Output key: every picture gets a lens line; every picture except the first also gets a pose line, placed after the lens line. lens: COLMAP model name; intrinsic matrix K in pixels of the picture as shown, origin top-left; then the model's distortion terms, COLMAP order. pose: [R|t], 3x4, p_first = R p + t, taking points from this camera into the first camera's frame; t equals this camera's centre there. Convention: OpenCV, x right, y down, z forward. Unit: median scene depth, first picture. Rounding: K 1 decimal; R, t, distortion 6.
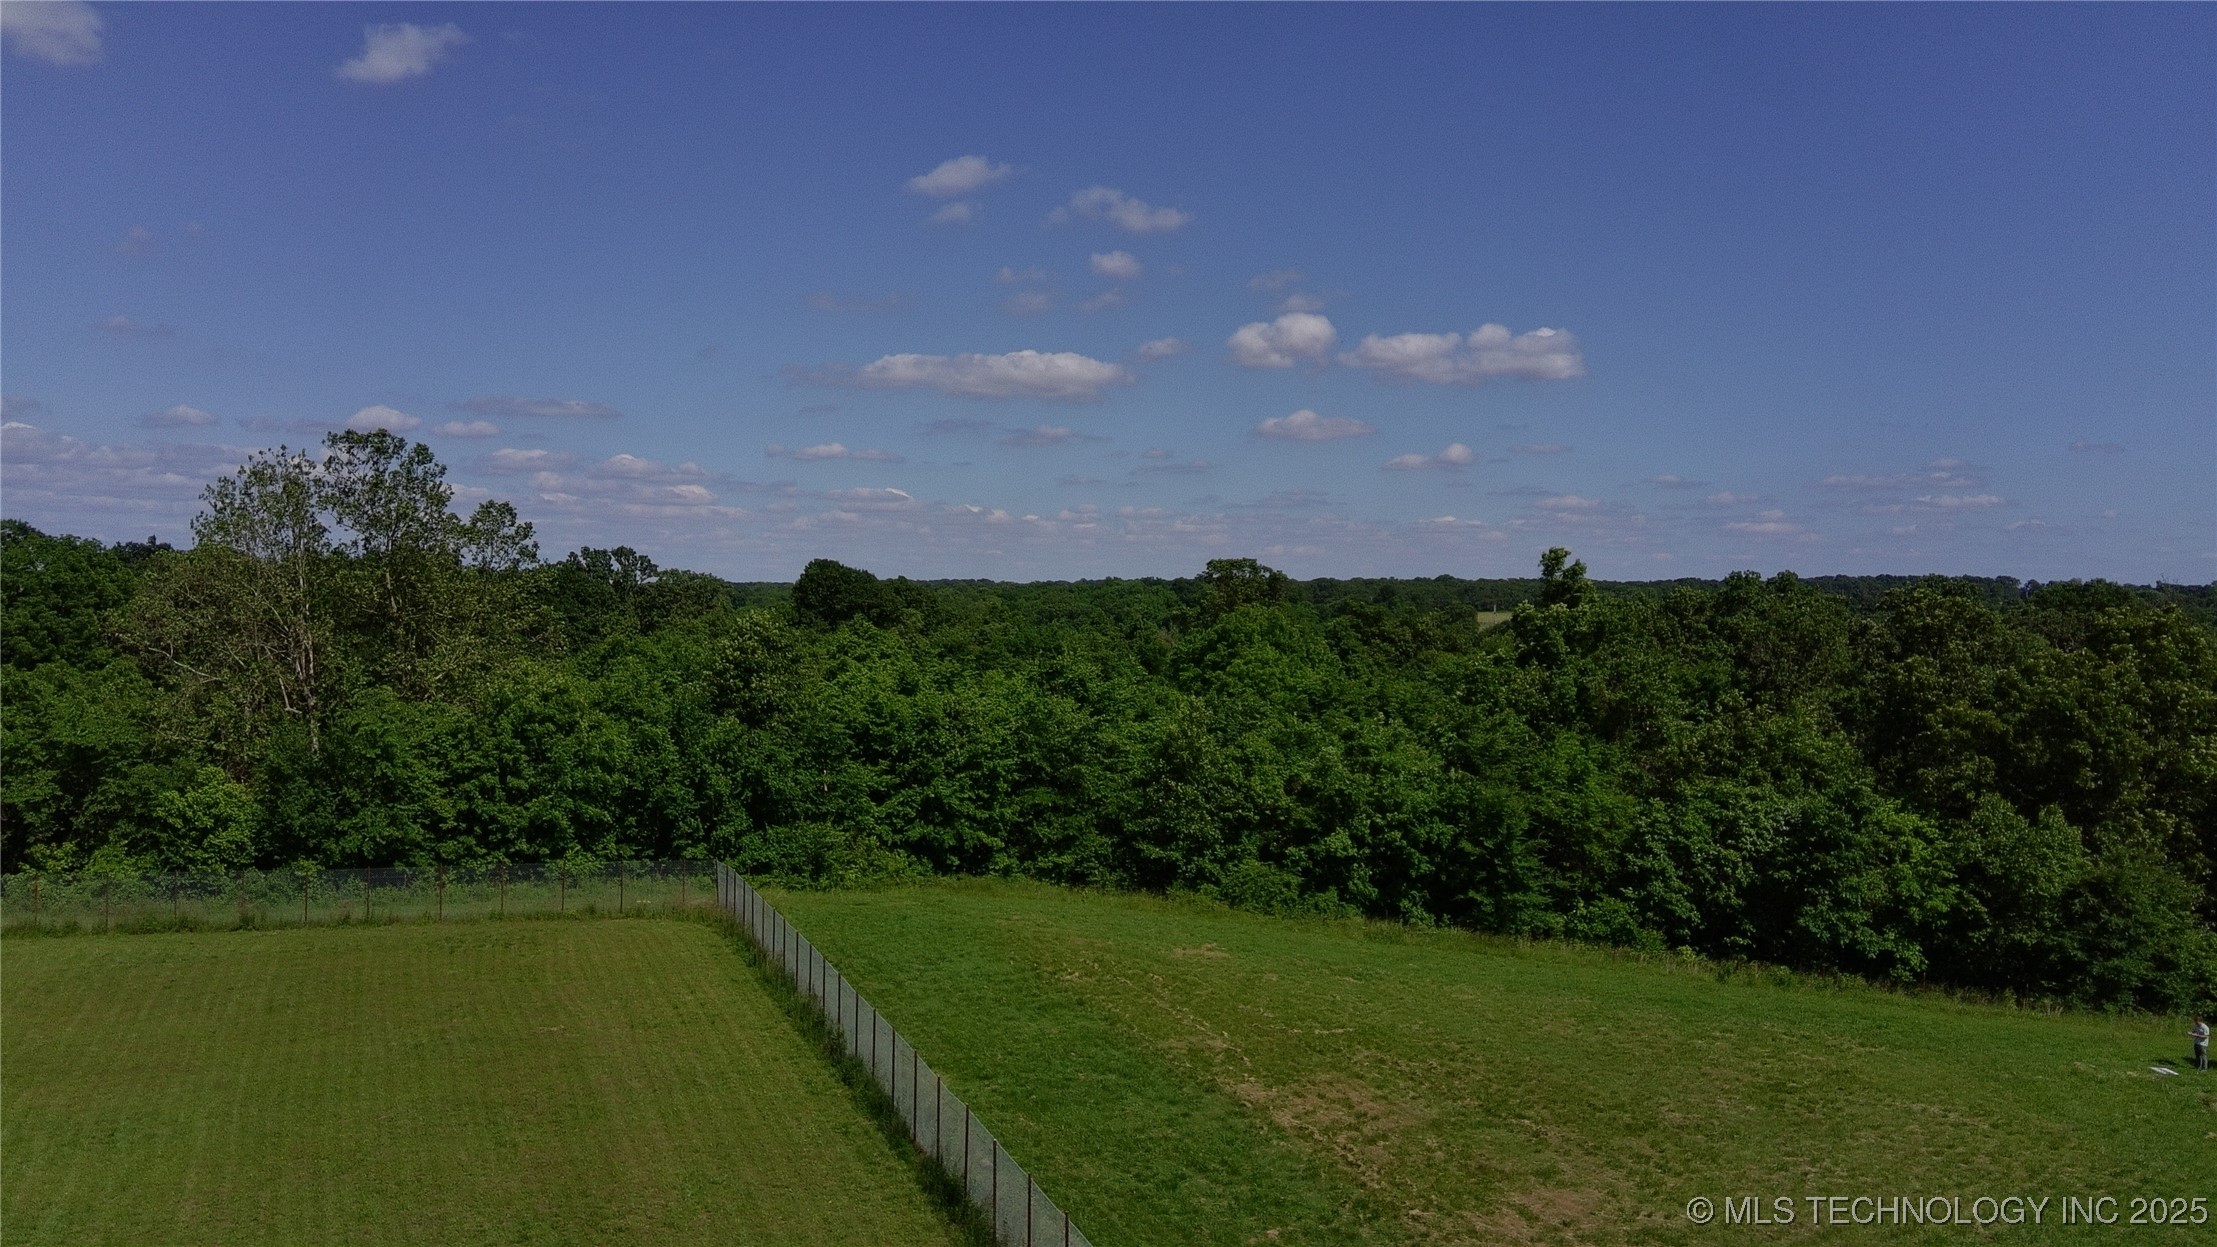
lens RADIAL K [[1826.6, 0, 1114.9], [0, 1826.6, 571.1], [0, 0, 1]] dist [0.121380, -0.202735]
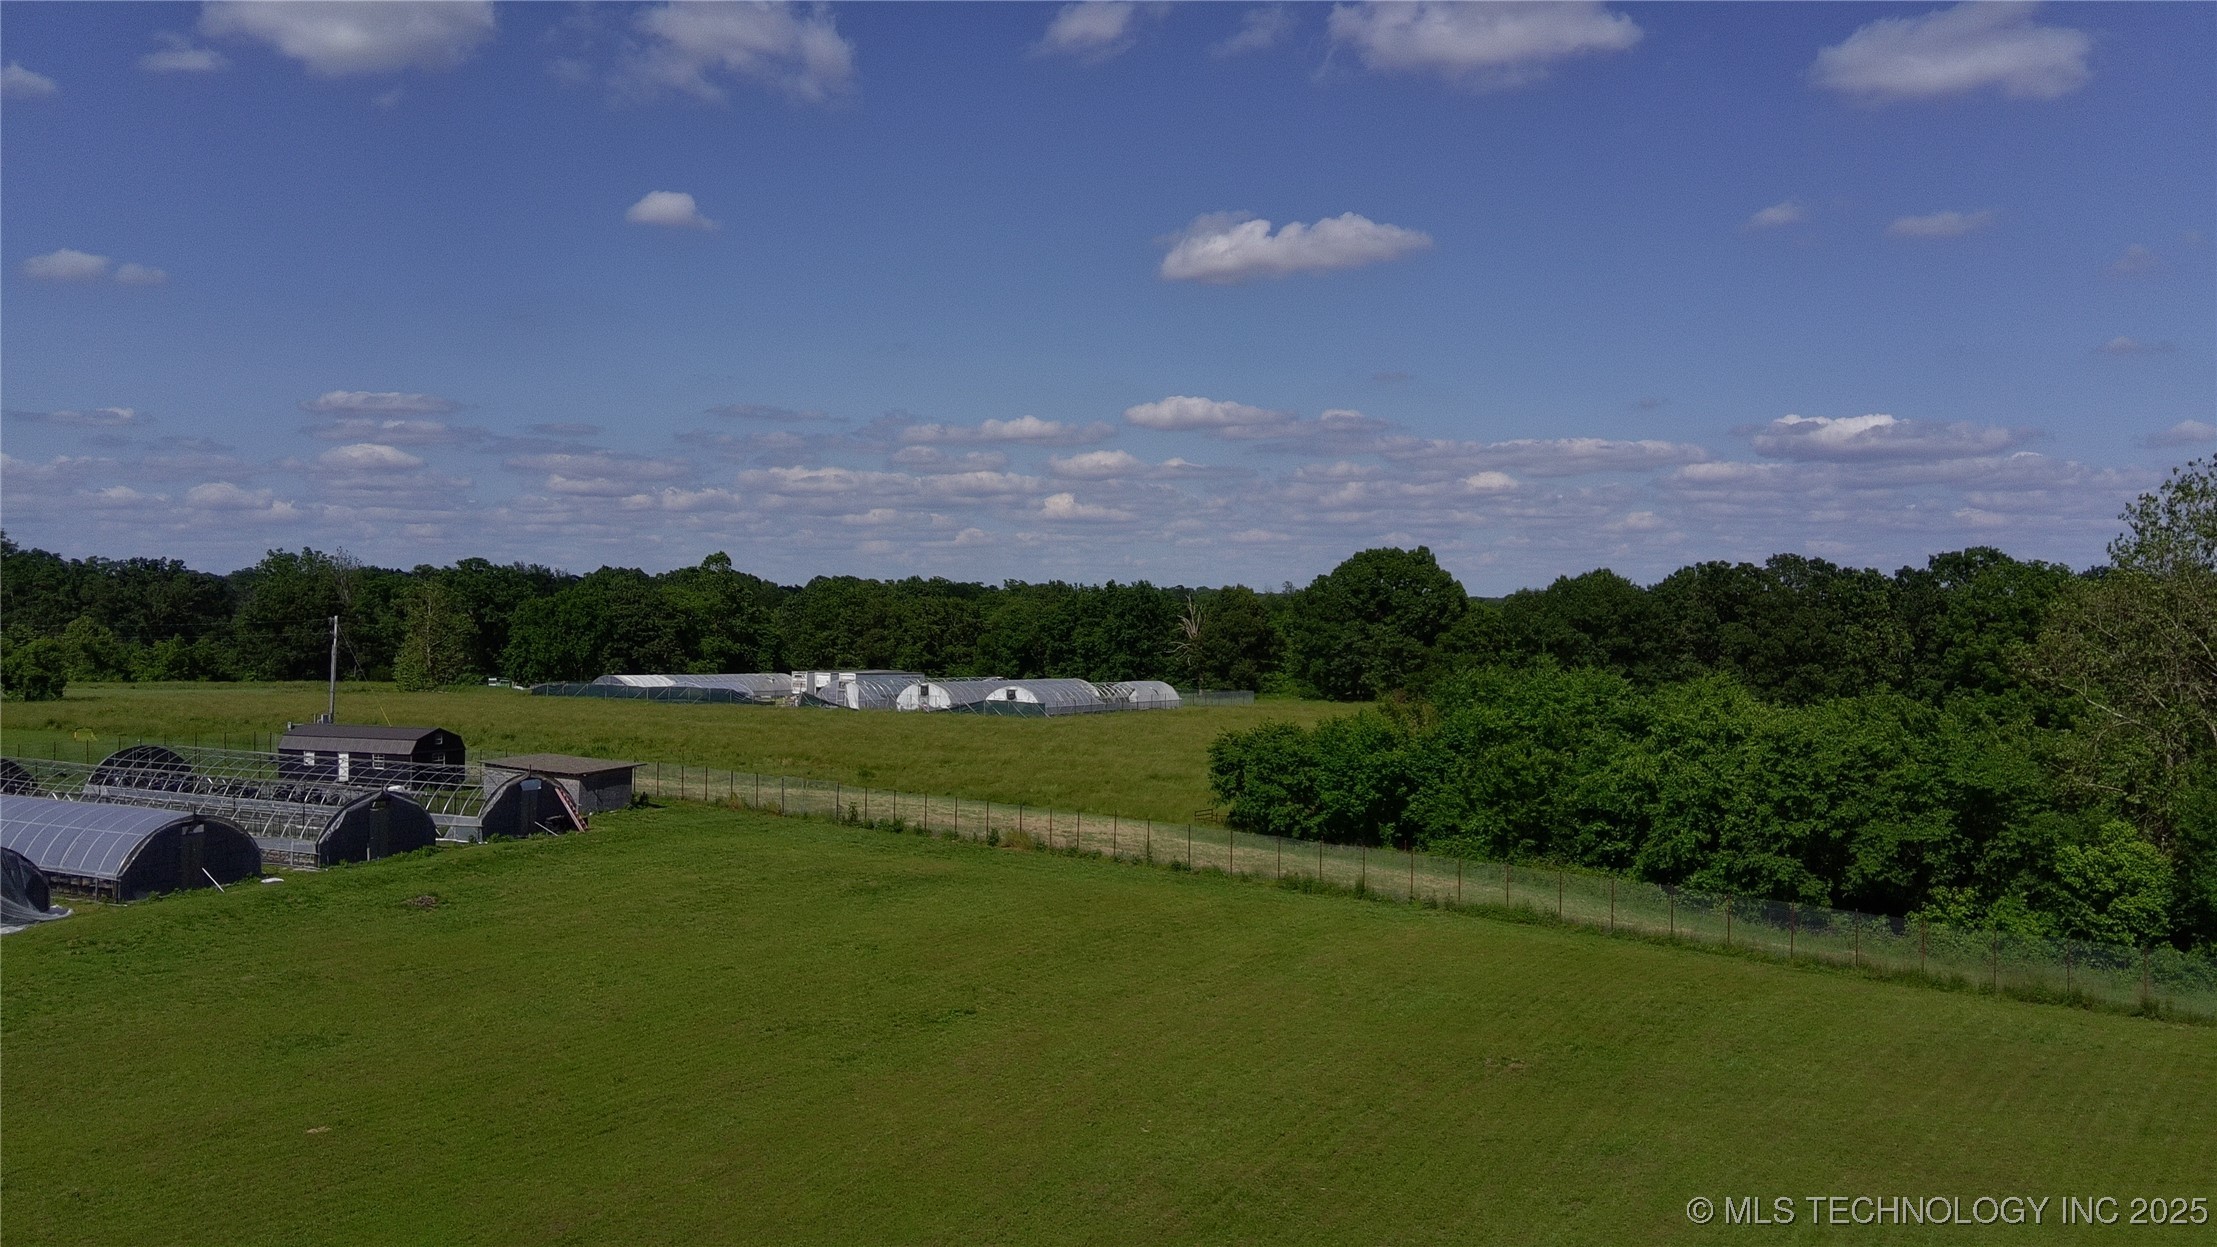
lens RADIAL K [[1826.6, 0, 1125.3], [0, 1826.6, 603.7], [0, 0, 1]] dist [0.121380, -0.202735]
pose [[0.553035, -0.007897, -0.833120, -0.007954], [0.012771, 0.999918, -0.001001, -0.004015], [0.833060, -0.010086, 0.553091, 0.115230]]
